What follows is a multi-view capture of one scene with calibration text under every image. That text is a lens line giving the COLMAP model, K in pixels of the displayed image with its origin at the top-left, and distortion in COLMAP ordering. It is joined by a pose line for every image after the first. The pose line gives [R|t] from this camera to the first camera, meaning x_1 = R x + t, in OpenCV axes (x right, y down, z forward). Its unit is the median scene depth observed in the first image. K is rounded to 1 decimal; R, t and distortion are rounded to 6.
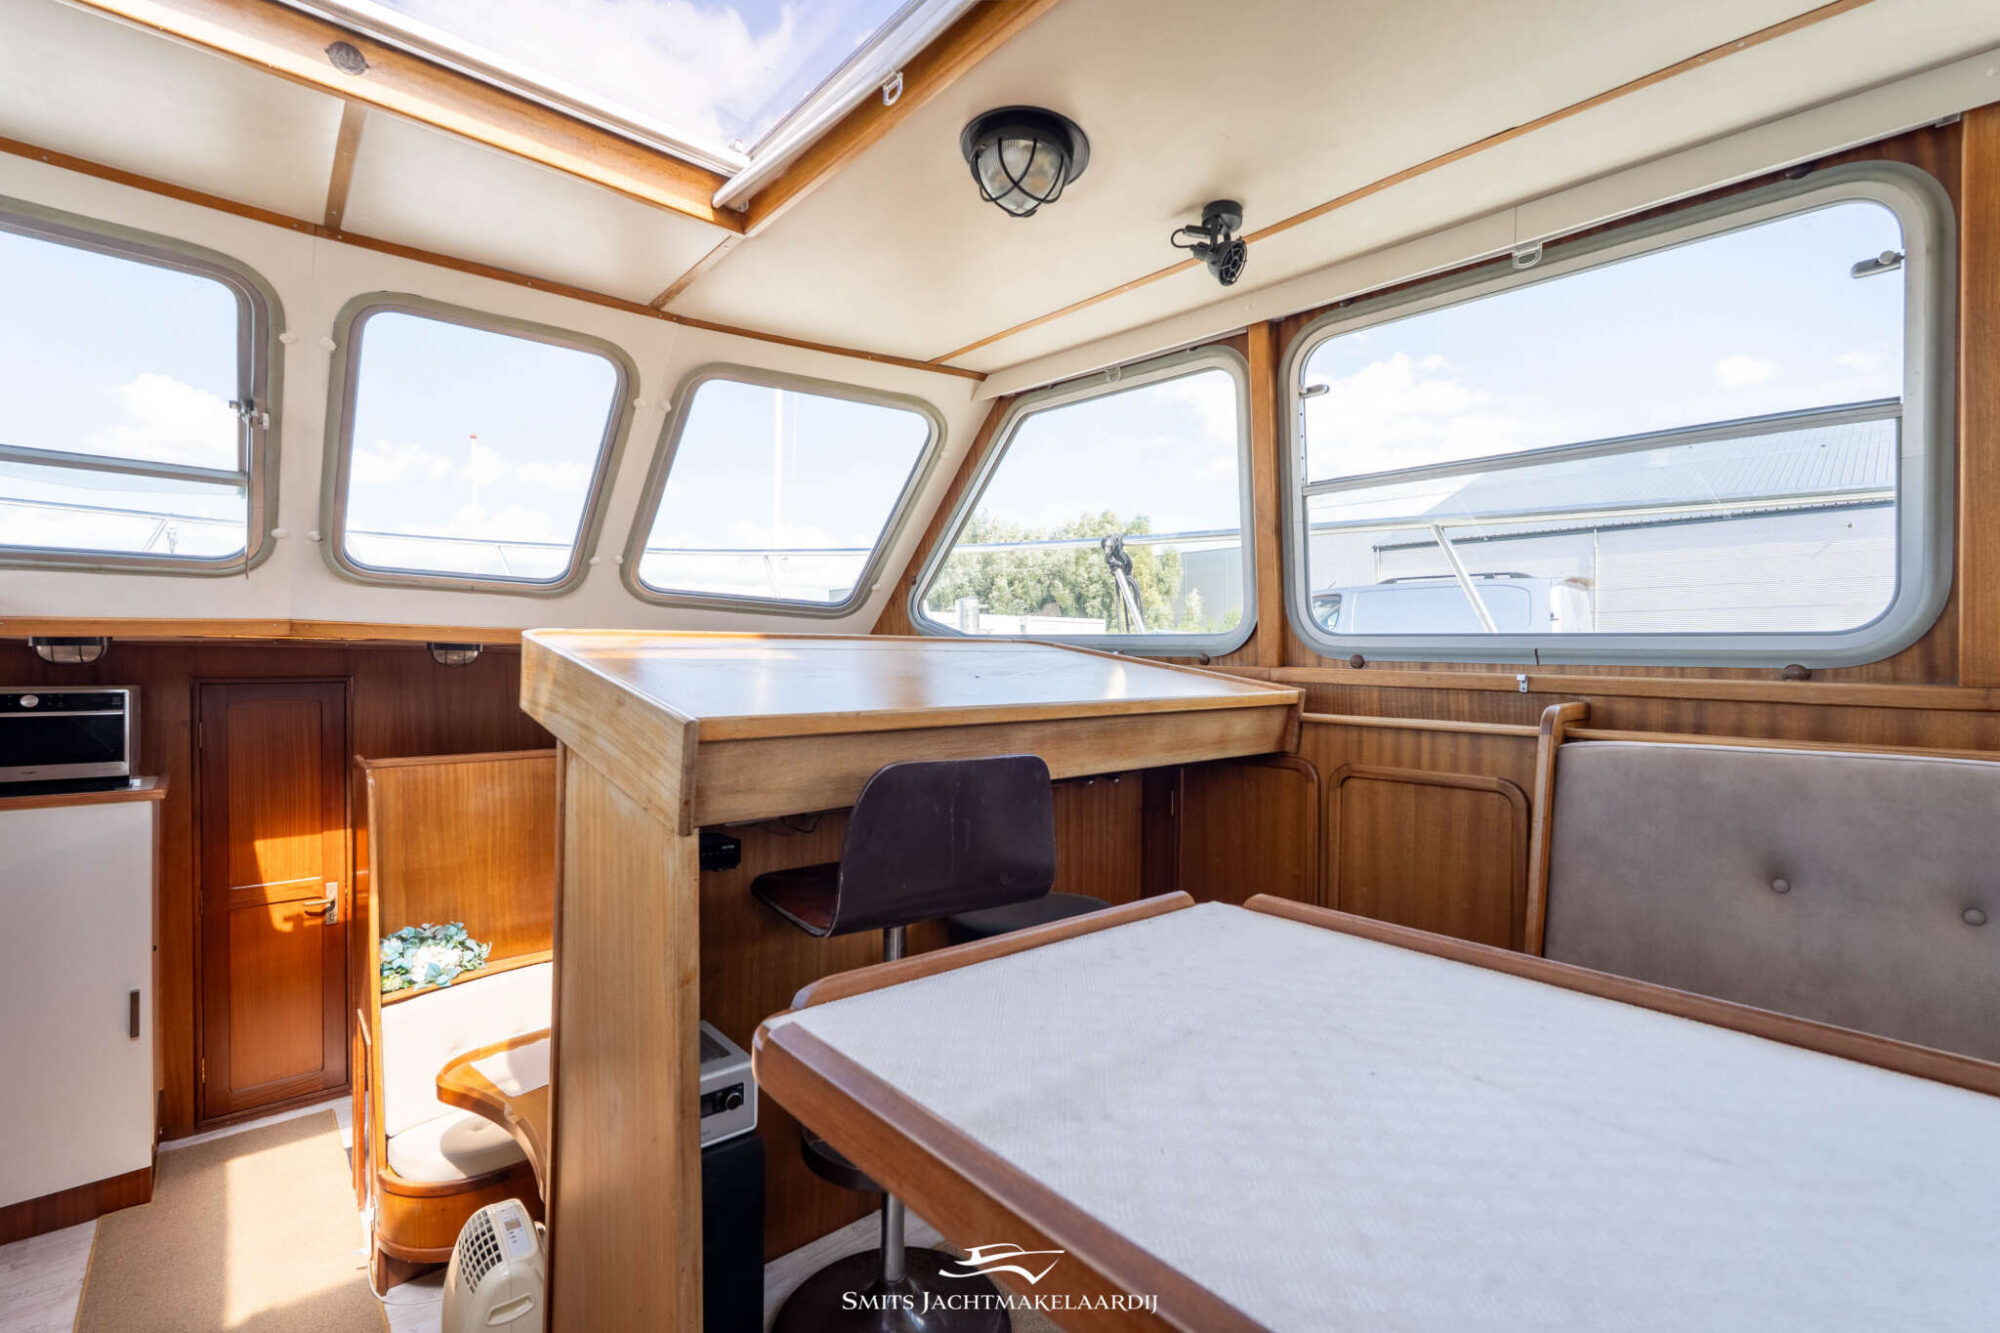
lens RADIAL K [[878.1, 0, 999.1], [0, 878.1, 668.8], [0, 0, 1]] dist [-0.003587, 0.000451]
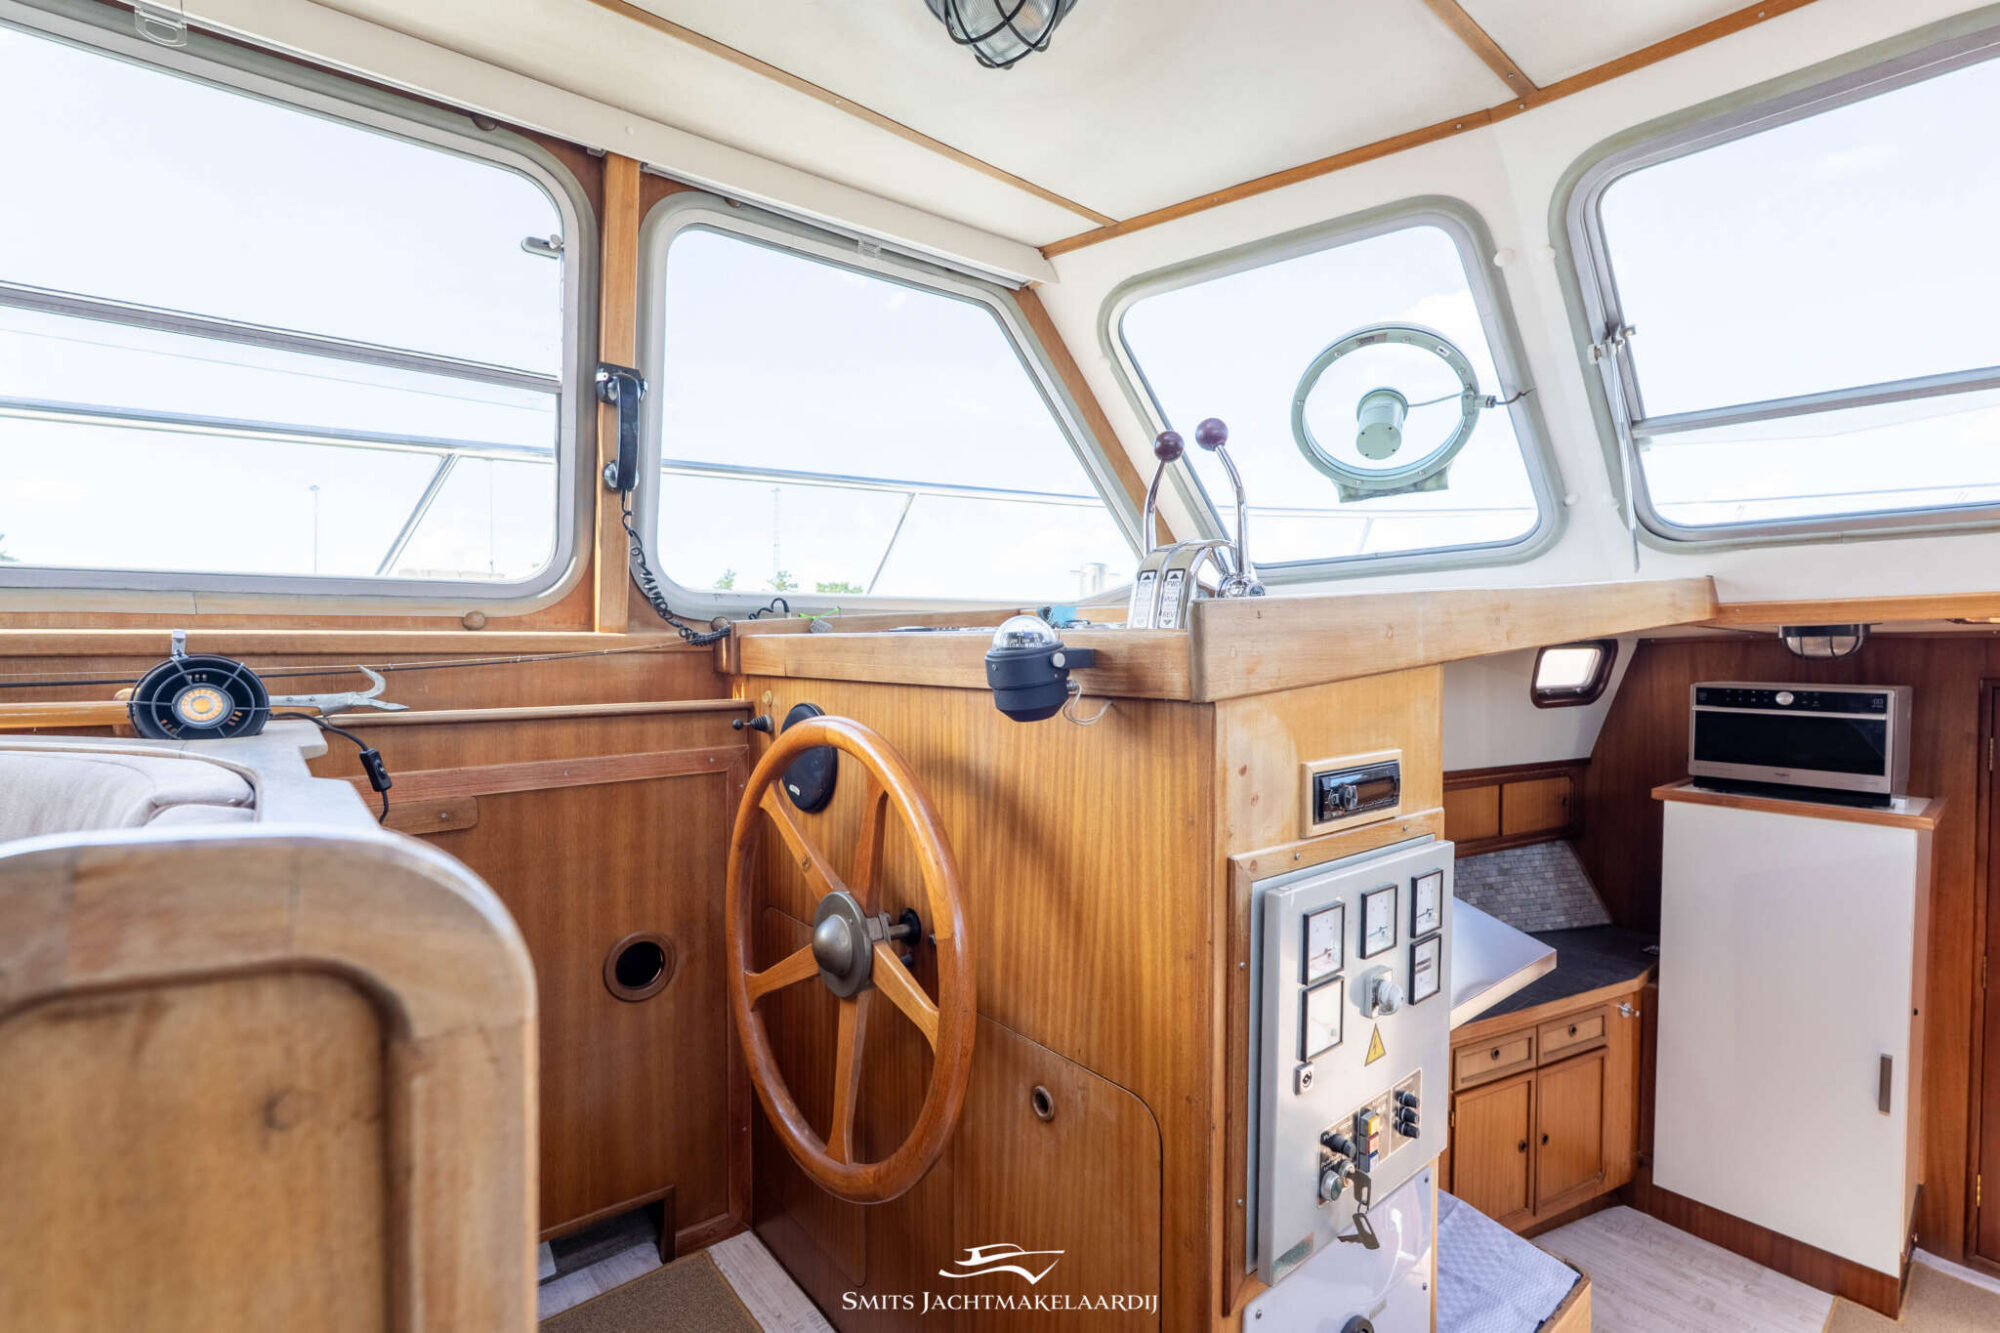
lens RADIAL K [[878.1, 0, 999.1], [0, 878.1, 668.8], [0, 0, 1]] dist [-0.003587, 0.000451]
pose [[-0.032956, 0.015014, -0.999344, -0.206379], [-0.018902, 0.999699, 0.015643, 0.009545], [0.999278, 0.019405, -0.032662, 0.267722]]
